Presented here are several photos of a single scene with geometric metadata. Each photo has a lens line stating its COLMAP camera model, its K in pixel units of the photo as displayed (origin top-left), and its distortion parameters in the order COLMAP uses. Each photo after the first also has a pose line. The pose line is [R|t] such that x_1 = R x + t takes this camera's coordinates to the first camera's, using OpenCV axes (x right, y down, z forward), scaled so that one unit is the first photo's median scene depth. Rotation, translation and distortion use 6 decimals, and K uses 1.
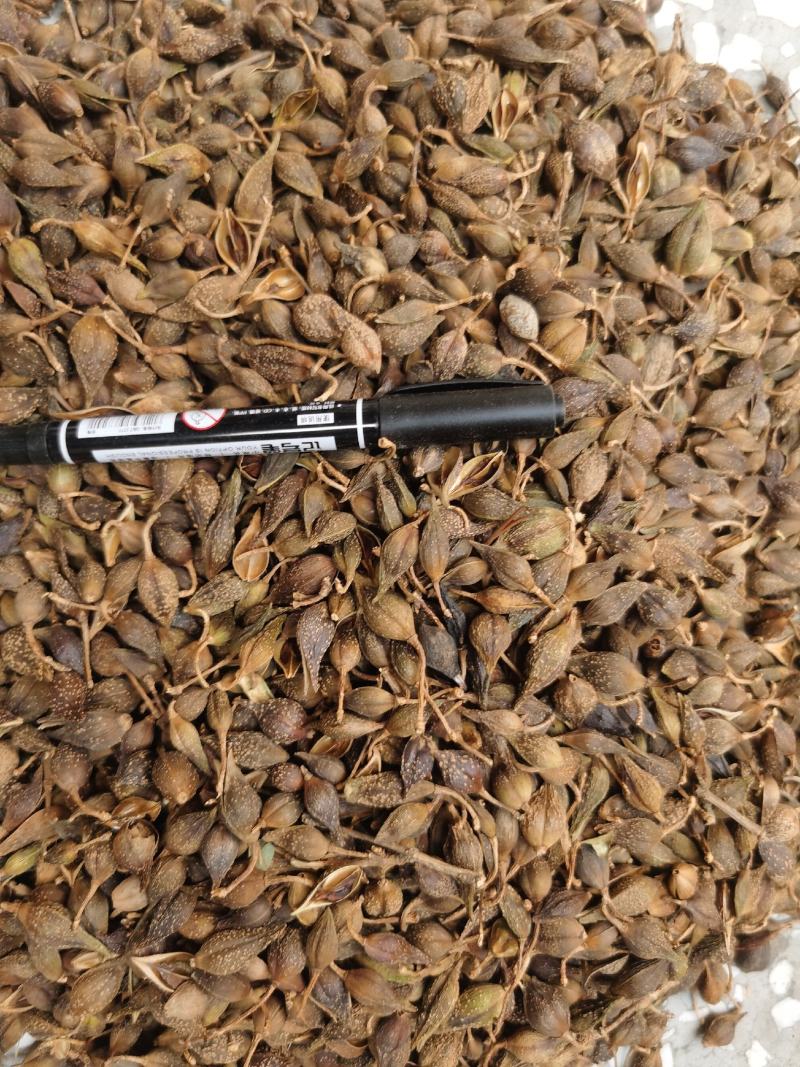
lens RADIAL K [[838.1, 0, 397.1], [0, 838.1, 522.0], [0, 0, 1]] dist [-0.000548, -0.064356]
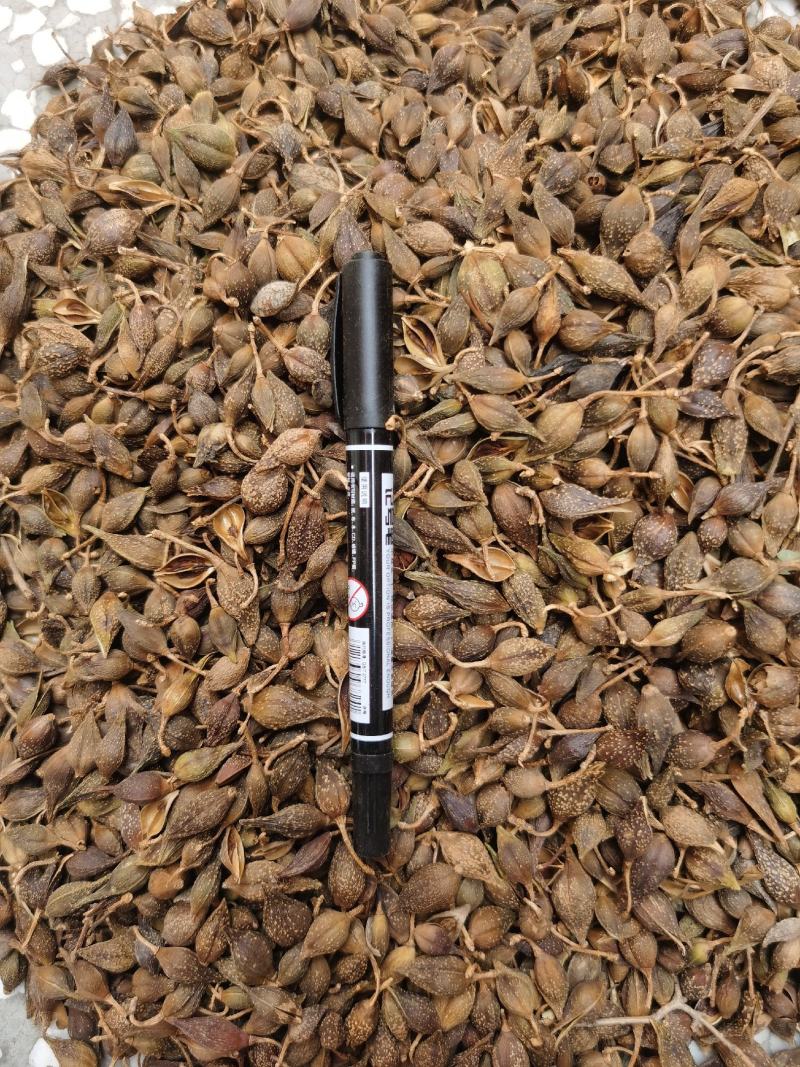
lens RADIAL K [[838.1, 0, 368.3], [0, 838.1, 538.7], [0, 0, 1]] dist [-0.000548, -0.064356]
pose [[0.049617, -0.998688, 0.012691, -0.161779], [0.997729, 0.048982, -0.046245, -0.063115], [0.045562, 0.014957, 0.998850, -0.036098]]
